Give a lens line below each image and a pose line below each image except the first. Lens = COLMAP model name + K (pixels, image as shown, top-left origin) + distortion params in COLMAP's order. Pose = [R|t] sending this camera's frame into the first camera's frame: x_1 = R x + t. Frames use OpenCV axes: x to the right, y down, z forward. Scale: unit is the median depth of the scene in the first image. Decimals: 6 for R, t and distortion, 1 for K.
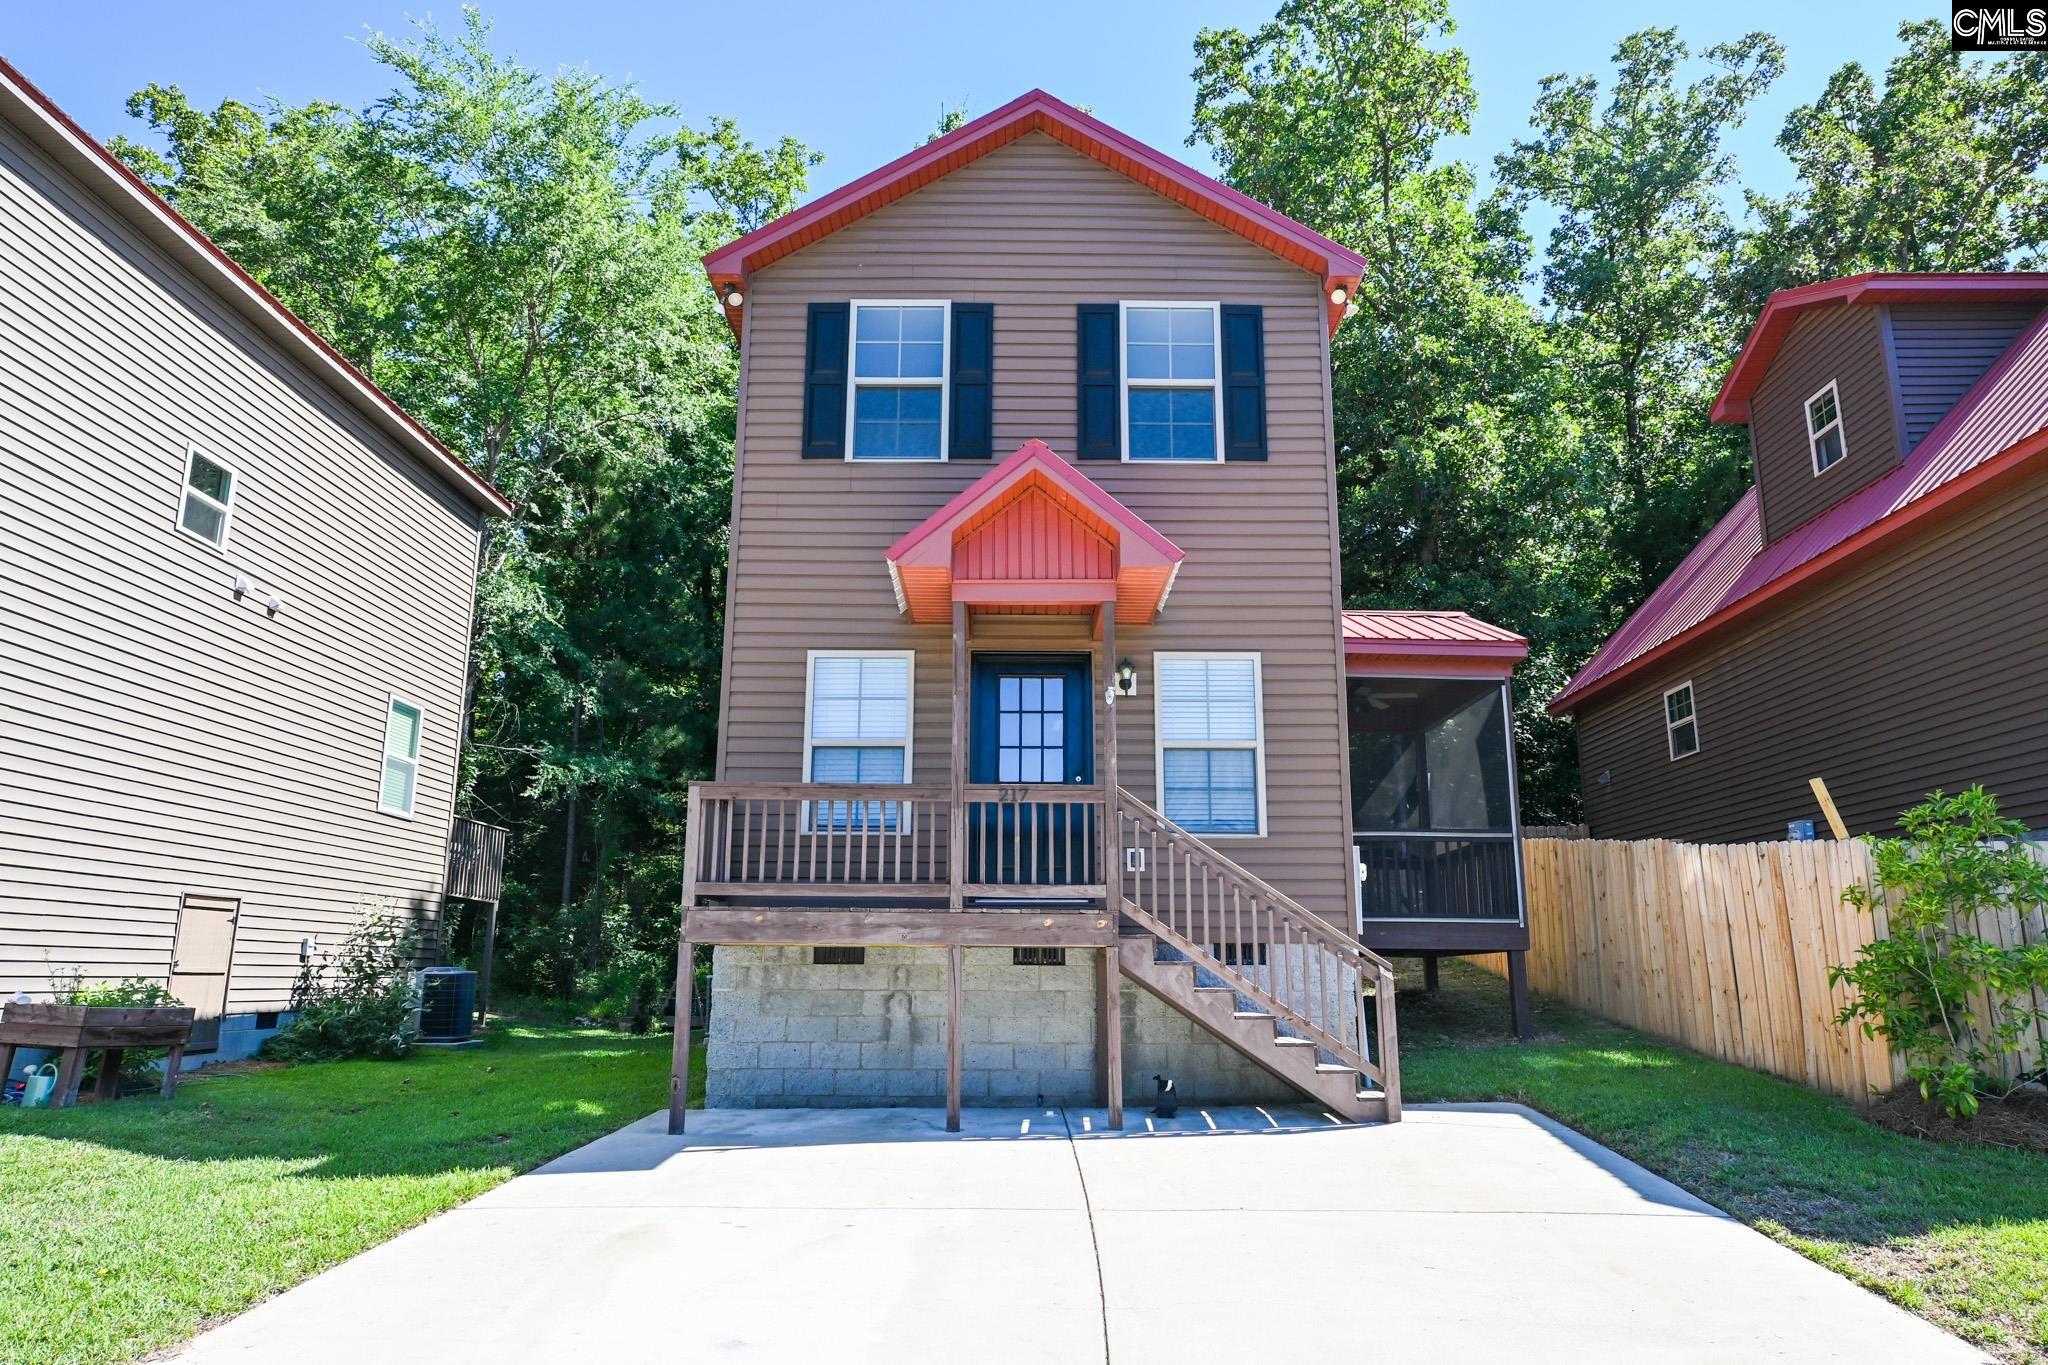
lens RADIAL K [[1290.6, 0, 1024.0], [0, 1290.6, 682.5], [0, 0, 1]] dist [0.000606, -0.000018]
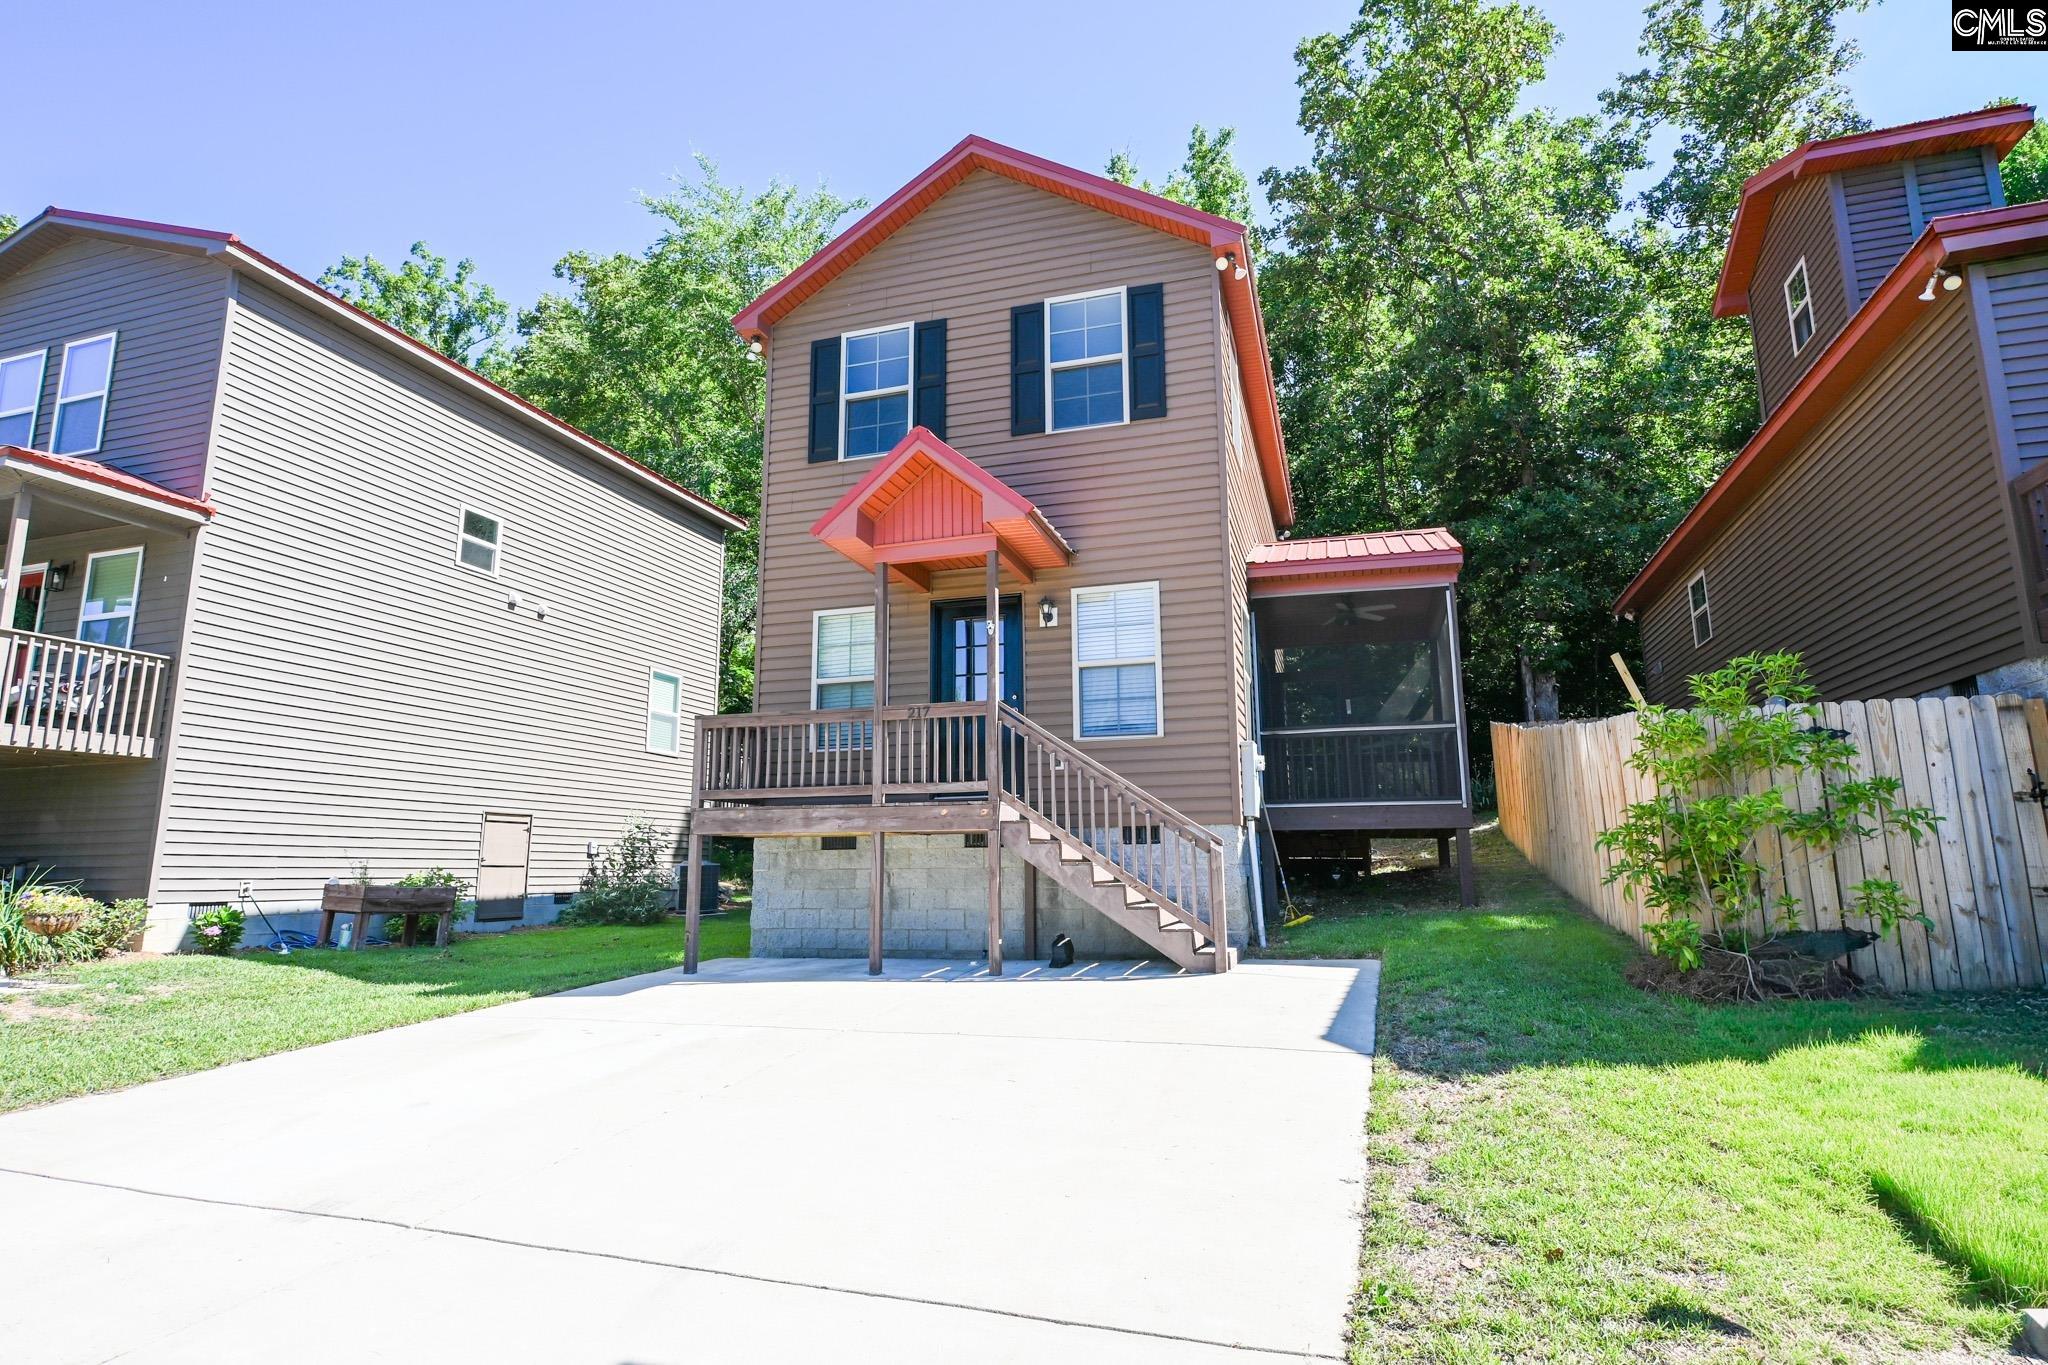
lens RADIAL K [[1041.7, 0, 1024.0], [0, 1041.7, 682.5], [0, 0, 1]] dist [-0.003933, 0.007074]
pose [[0.957521, -0.063821, -0.281214, 0.307394], [0.076286, 0.996520, 0.033592, 0.025928], [0.278091, -0.053618, 0.959057, 0.046694]]
